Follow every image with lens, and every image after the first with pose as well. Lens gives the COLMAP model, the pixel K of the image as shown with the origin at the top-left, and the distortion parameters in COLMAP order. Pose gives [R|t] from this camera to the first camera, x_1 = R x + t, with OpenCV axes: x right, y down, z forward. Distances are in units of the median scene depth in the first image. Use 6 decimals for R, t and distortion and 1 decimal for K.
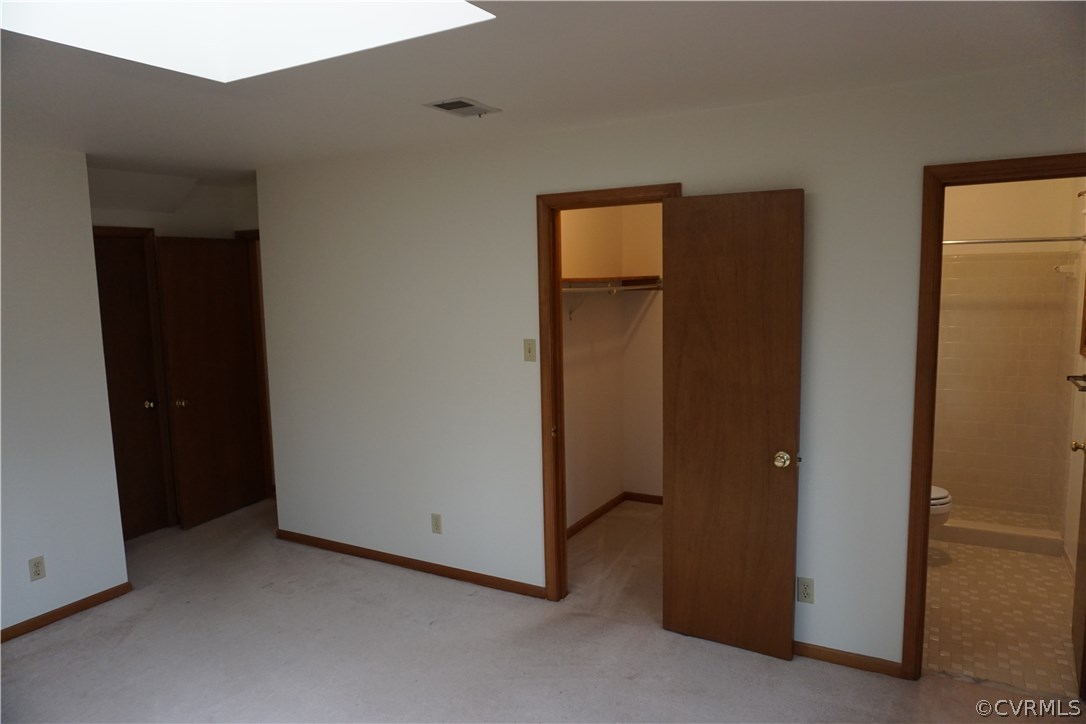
lens RADIAL K [[726.3, 0, 547.6], [0, 726.3, 359.9], [0, 0, 1]] dist [-0.049291, 0.021783]
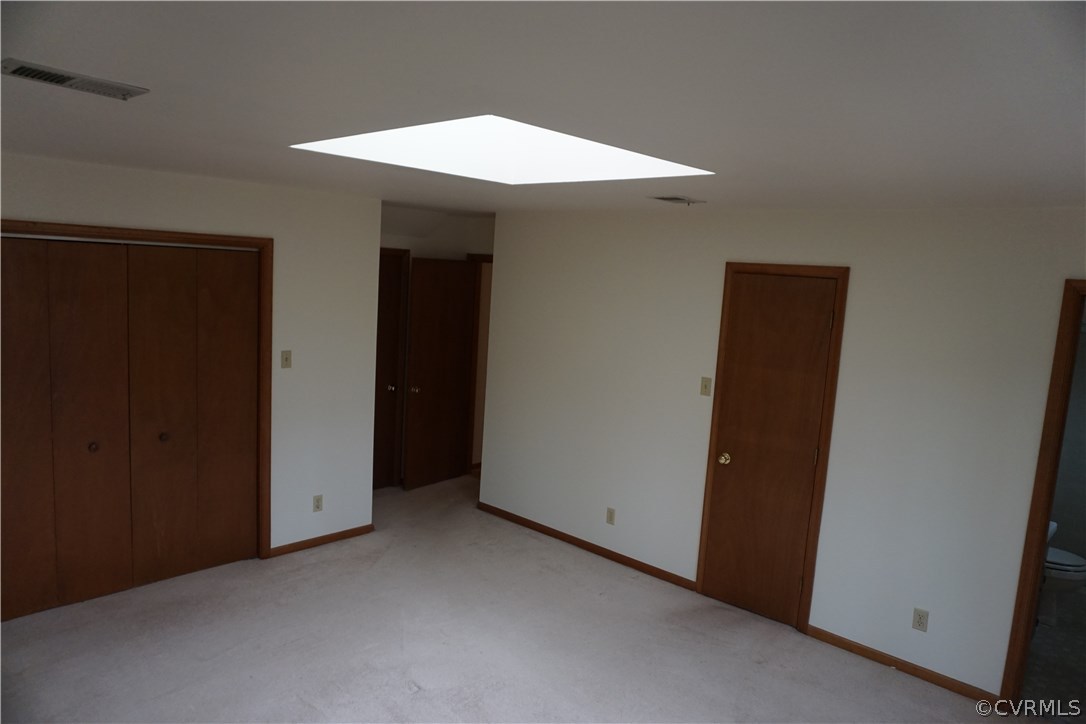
lens RADIAL K [[726.3, 0, 538.9], [0, 726.3, 363.7], [0, 0, 1]] dist [-0.049291, 0.021783]
pose [[0.966723, 0.110907, -0.230536, -0.018511], [-0.109853, 0.993795, 0.017443, -0.039744], [0.231040, 0.008463, 0.972907, -0.233110]]
